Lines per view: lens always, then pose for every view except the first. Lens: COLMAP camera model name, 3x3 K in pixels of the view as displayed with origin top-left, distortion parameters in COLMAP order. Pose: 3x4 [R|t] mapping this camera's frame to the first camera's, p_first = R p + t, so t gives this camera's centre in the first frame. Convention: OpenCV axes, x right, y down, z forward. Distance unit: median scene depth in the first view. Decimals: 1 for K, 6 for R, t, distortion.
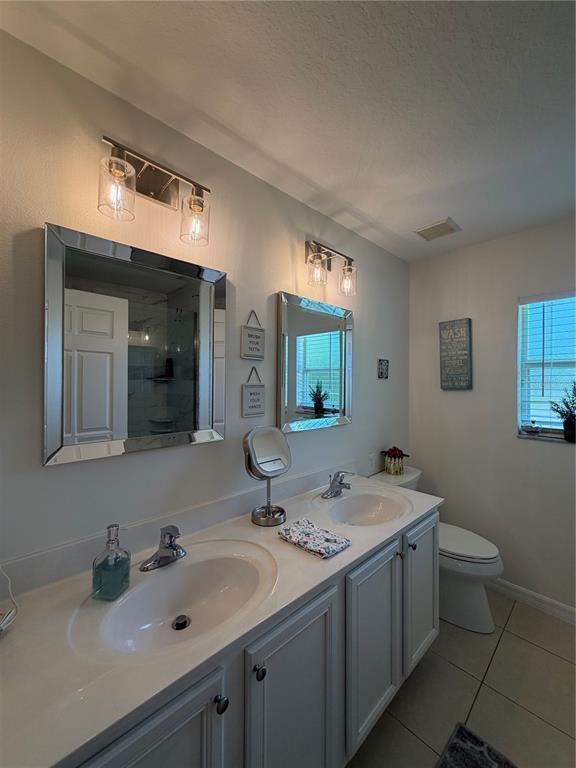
lens RADIAL K [[306.6, 0, 290.2], [0, 306.6, 379.6], [0, 0, 1]] dist [-0.001159, 0.000329]
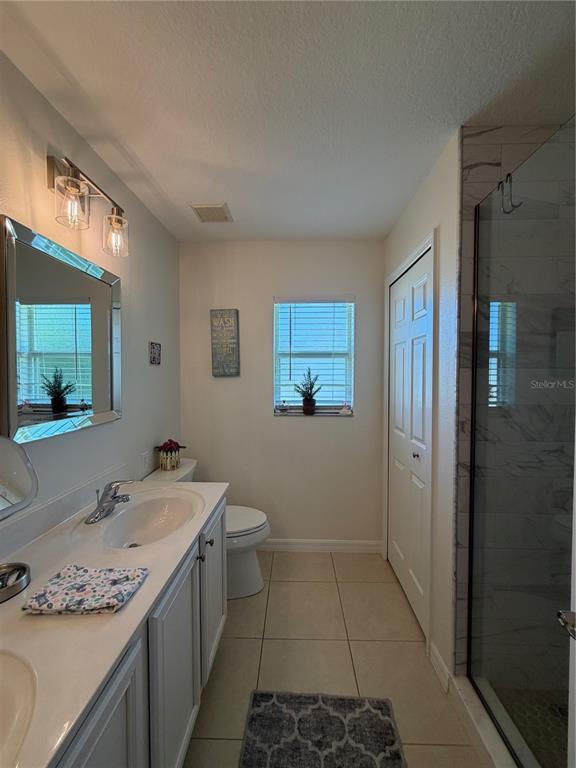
lens RADIAL K [[306.6, 0, 289.0], [0, 306.6, 380.3], [0, 0, 1]] dist [-0.001159, 0.000329]
pose [[0.713352, -0.020649, 0.700501, -0.046878], [0.000112, 0.999569, 0.029351, 0.018927], [-0.700806, -0.020859, 0.713047, 0.126115]]
